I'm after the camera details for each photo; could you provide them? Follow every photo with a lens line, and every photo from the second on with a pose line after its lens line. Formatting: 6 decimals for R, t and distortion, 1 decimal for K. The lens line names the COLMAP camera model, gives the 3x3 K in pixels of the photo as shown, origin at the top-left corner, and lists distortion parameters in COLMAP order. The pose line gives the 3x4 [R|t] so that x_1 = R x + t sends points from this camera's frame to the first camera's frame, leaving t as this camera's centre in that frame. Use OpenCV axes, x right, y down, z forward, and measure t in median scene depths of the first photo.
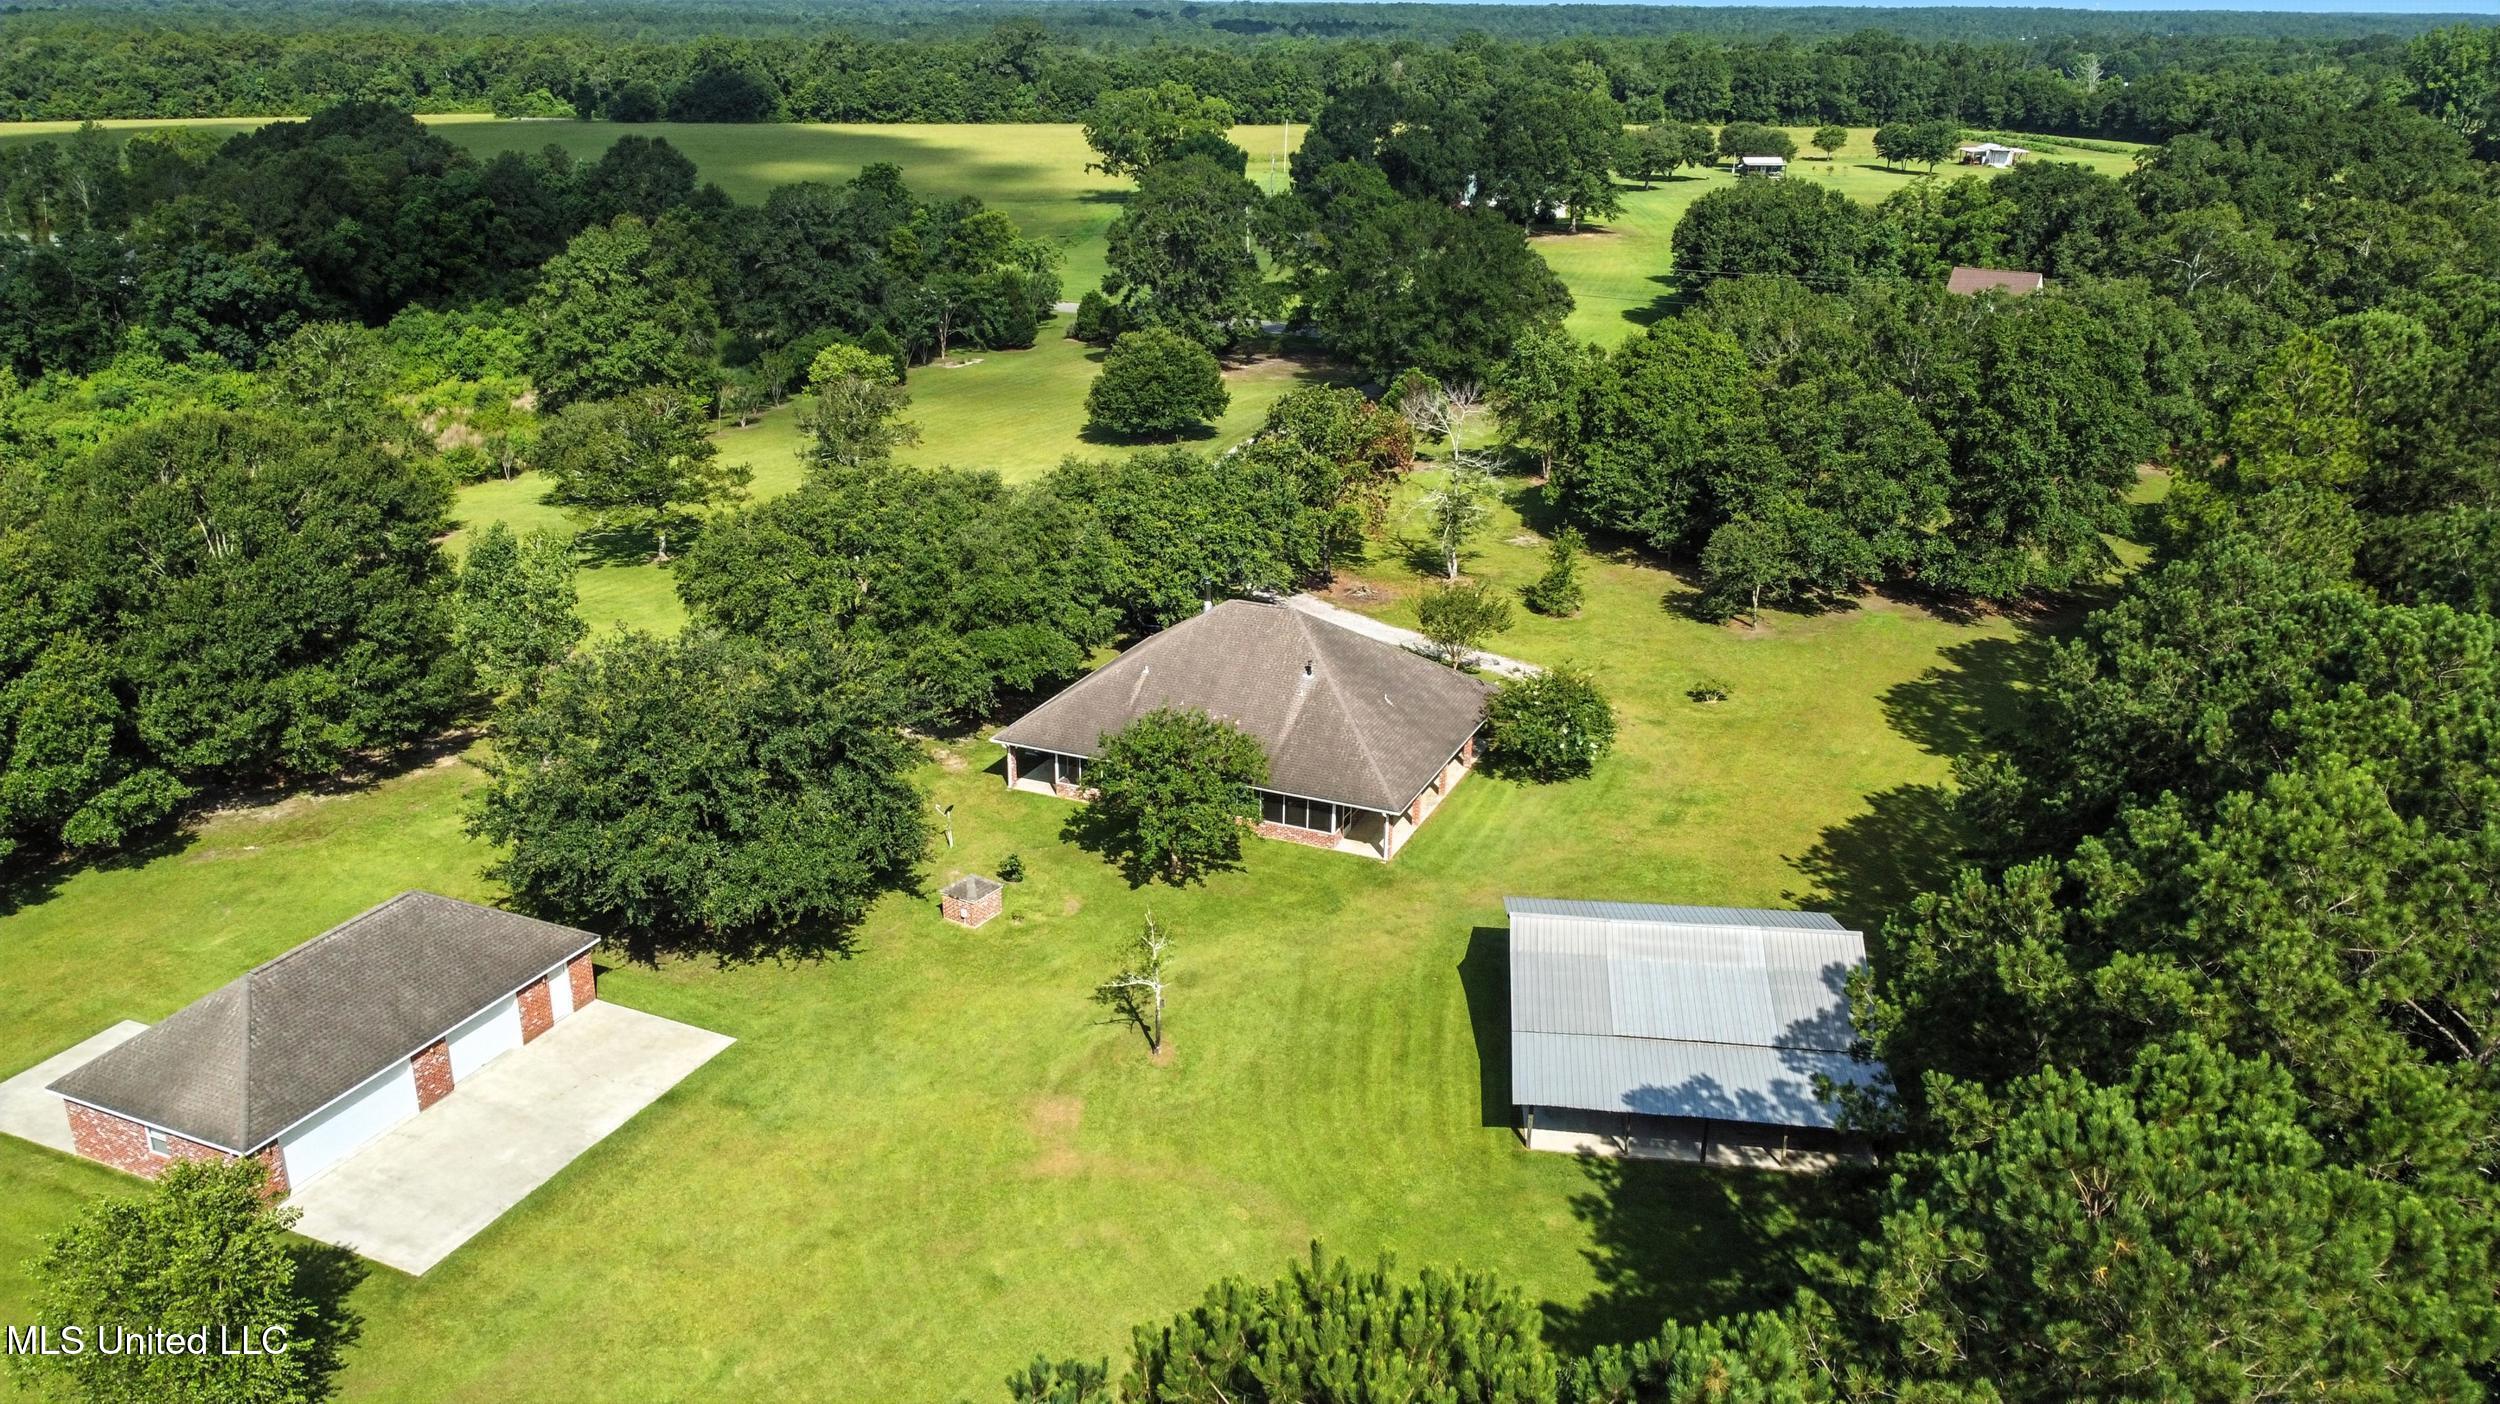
lens RADIAL K [[1889.0, 0, 1250.0], [0, 1889.0, 702.0], [0, 0, 1]] dist [0.005969, 0.004901]
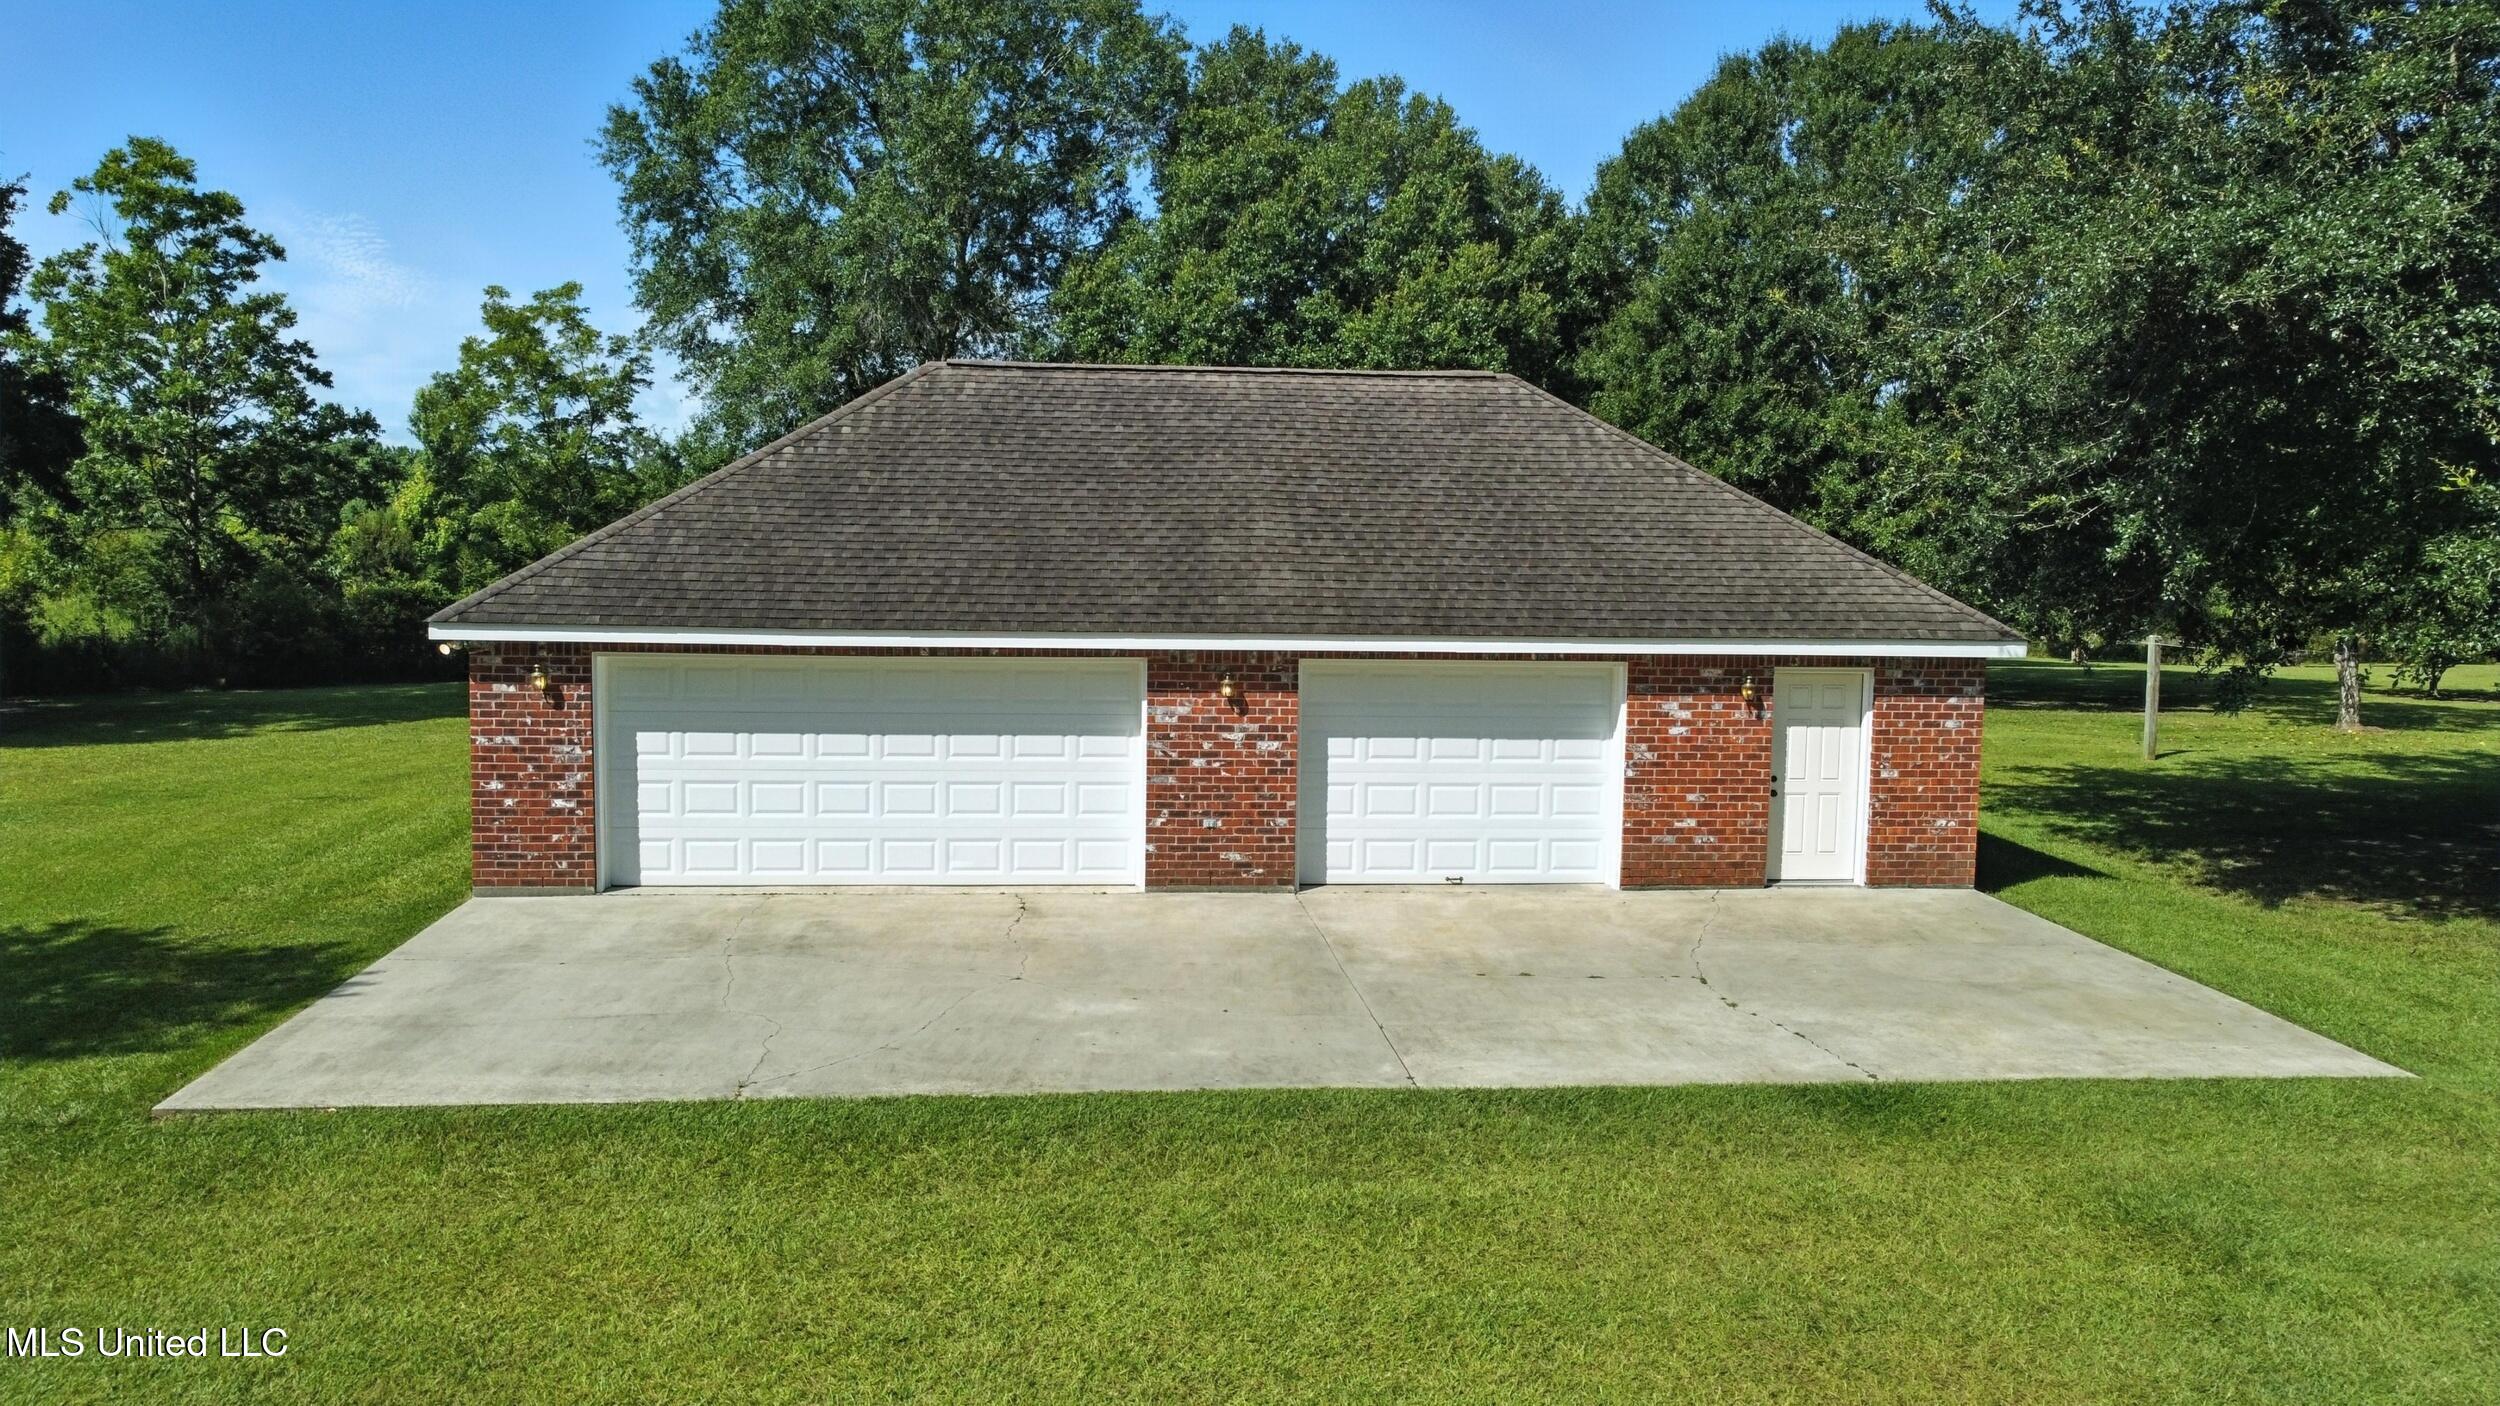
lens RADIAL K [[1889.0, 0, 1250.0], [0, 1889.0, 703.0], [0, 0, 1]] dist [0.005969, 0.004901]
pose [[0.489754, 0.069375, -0.869096, -0.182504], [-0.325486, 0.939308, -0.108439, 0.217419], [0.808826, 0.335987, 0.482611, 0.868729]]
